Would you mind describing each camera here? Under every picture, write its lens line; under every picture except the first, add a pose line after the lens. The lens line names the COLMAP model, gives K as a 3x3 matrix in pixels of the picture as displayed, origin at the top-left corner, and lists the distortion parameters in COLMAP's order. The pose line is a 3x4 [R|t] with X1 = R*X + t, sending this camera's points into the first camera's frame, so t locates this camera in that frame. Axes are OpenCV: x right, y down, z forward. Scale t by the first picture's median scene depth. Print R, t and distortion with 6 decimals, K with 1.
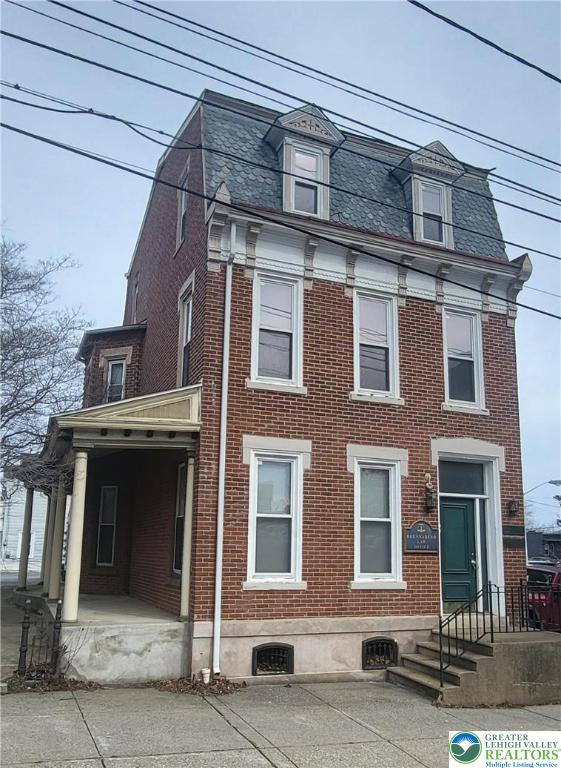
lens RADIAL K [[648.5, 0, 279.4], [0, 648.5, 398.0], [0, 0, 1]] dist [0.002334, 0.002328]
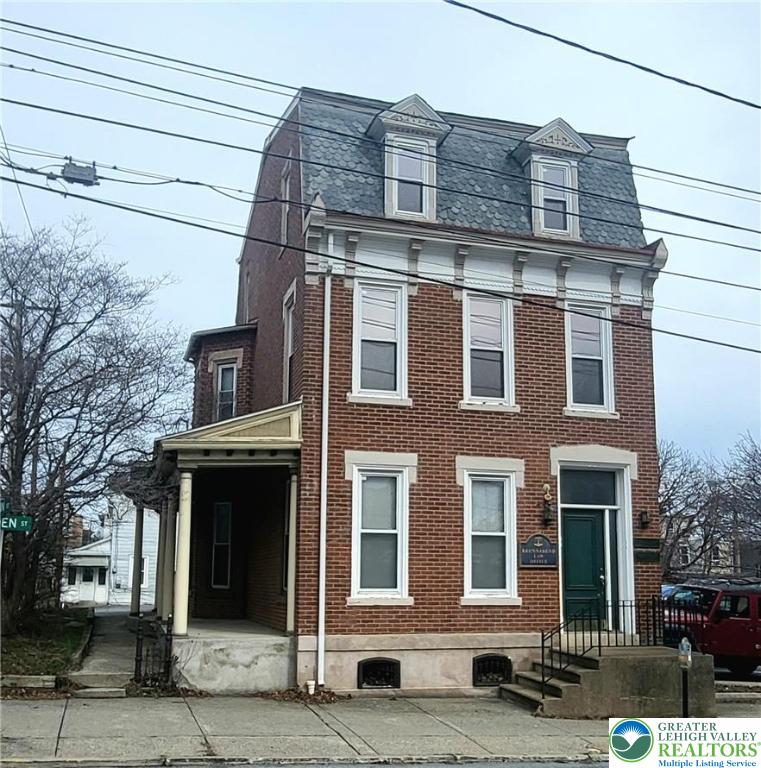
lens RADIAL K [[884.3, 0, 380.5], [0, 884.3, 384.0], [0, 0, 1]] dist [-0.000007, -0.006010]
pose [[0.994643, -0.032399, -0.098161, 0.128001], [0.033499, 0.999393, 0.009572, -0.053296], [0.097791, -0.012809, 0.995125, -0.323228]]
